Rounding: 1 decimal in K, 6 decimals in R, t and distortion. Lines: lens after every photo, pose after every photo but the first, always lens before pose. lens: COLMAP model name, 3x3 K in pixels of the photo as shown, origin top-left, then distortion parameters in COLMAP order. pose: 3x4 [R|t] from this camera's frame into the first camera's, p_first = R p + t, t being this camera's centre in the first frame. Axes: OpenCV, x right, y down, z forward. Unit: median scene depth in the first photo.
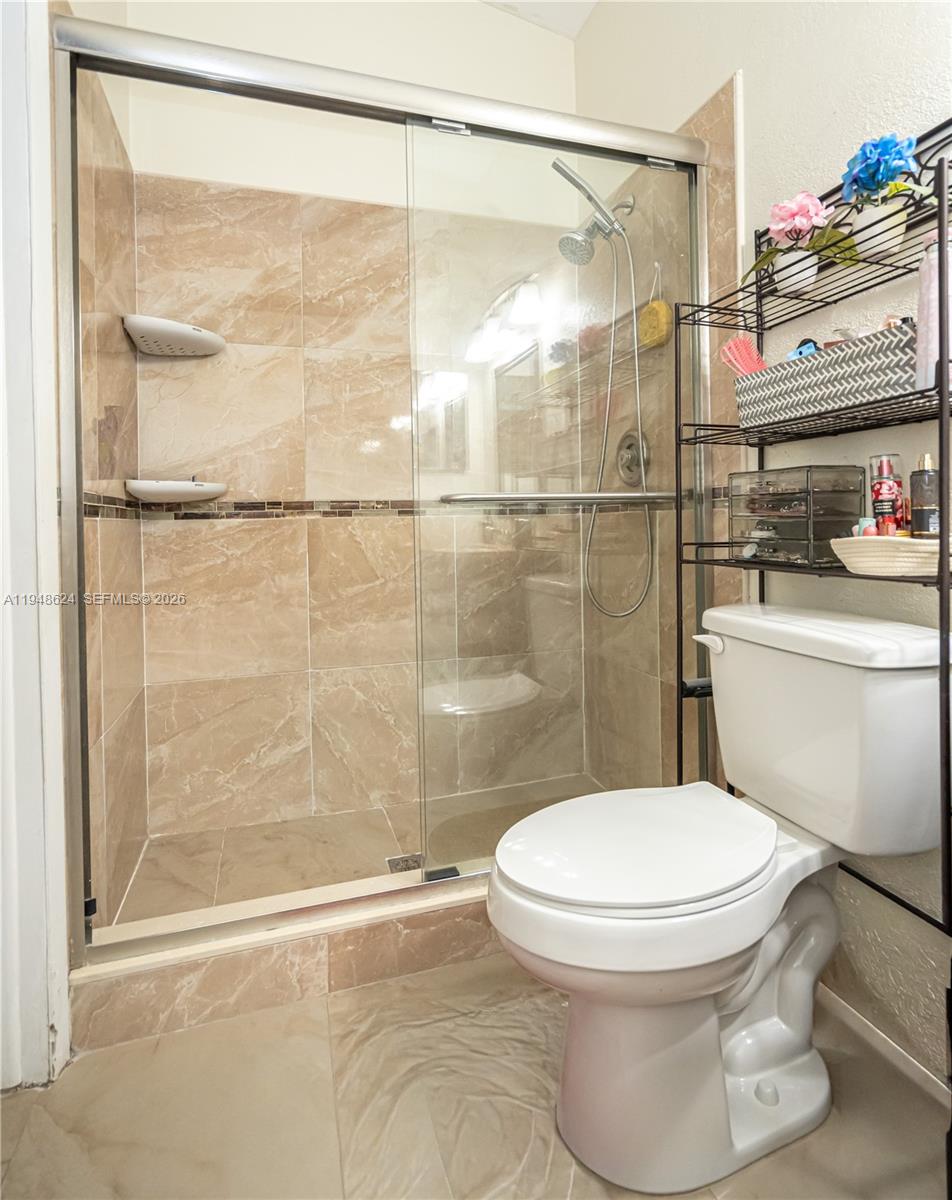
lens RADIAL K [[630.2, 0, 464.3], [0, 630.2, 523.6], [0, 0, 1]] dist [0.004367, 0.000015]
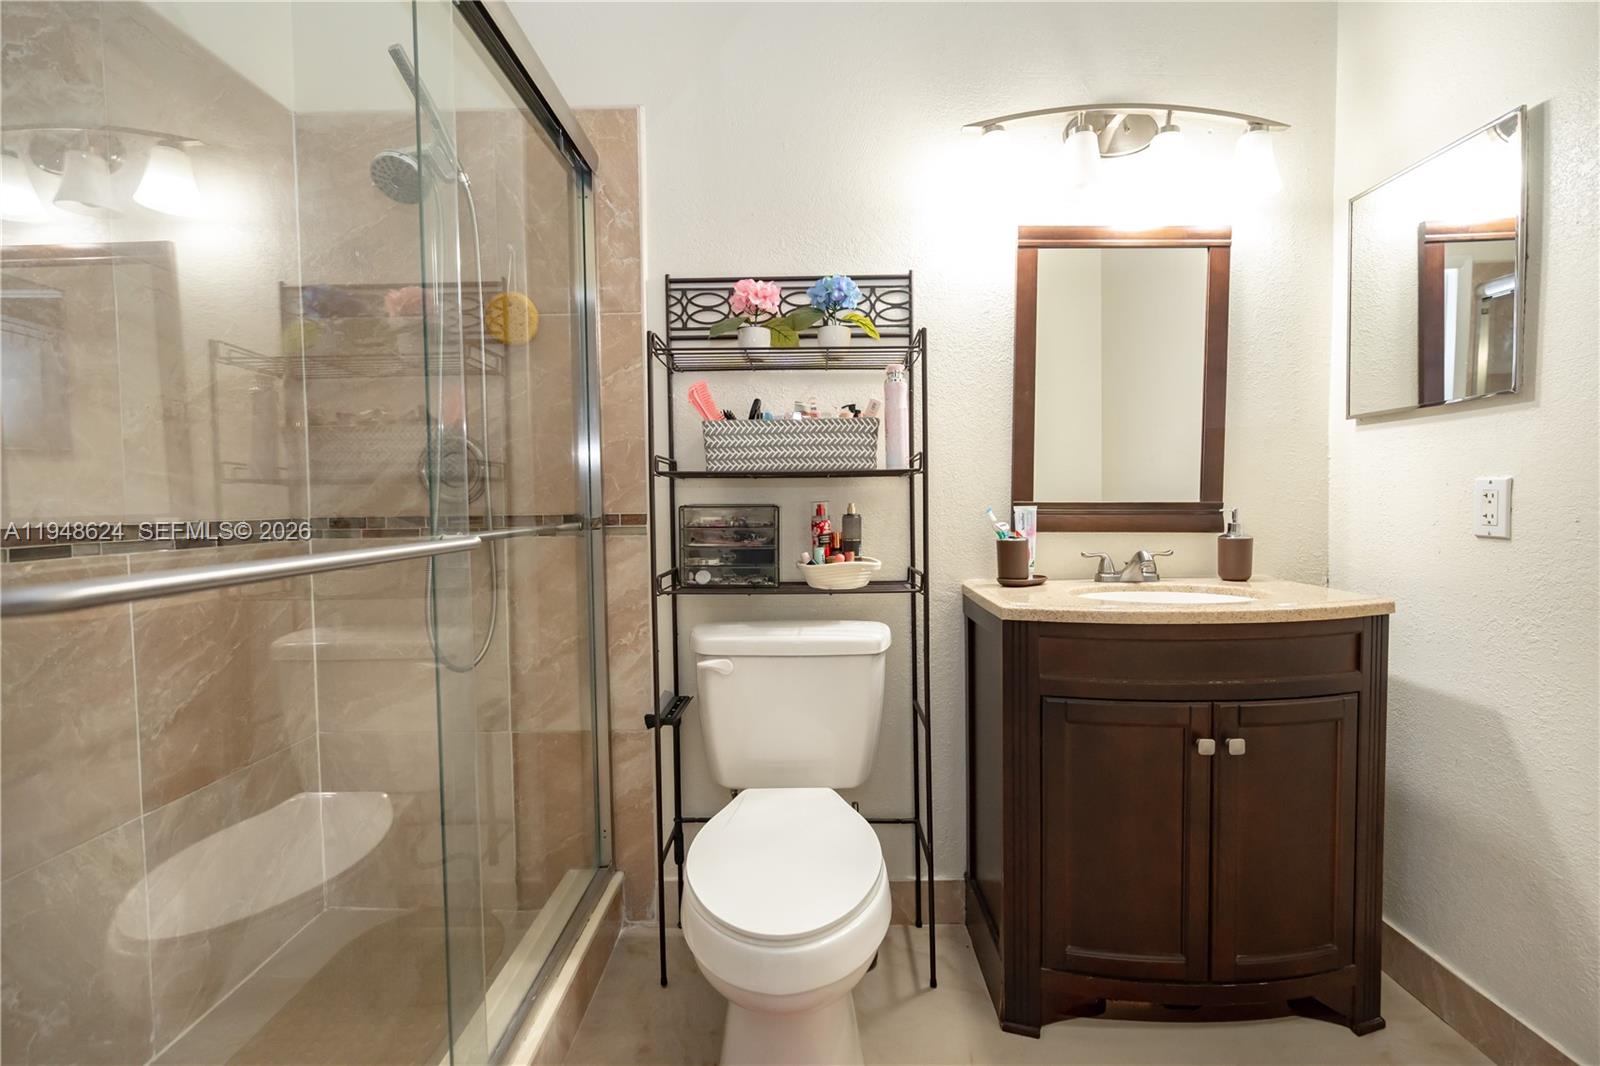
lens RADIAL K [[729.8, 0, 799.4], [0, 729.8, 534.9], [0, 0, 1]] dist [-0.002636, 0.001622]
pose [[0.309881, -0.030715, 0.950279, -0.590697], [0.010620, 0.999528, 0.028844, -0.054234], [-0.950716, 0.001154, 0.310060, 0.373381]]
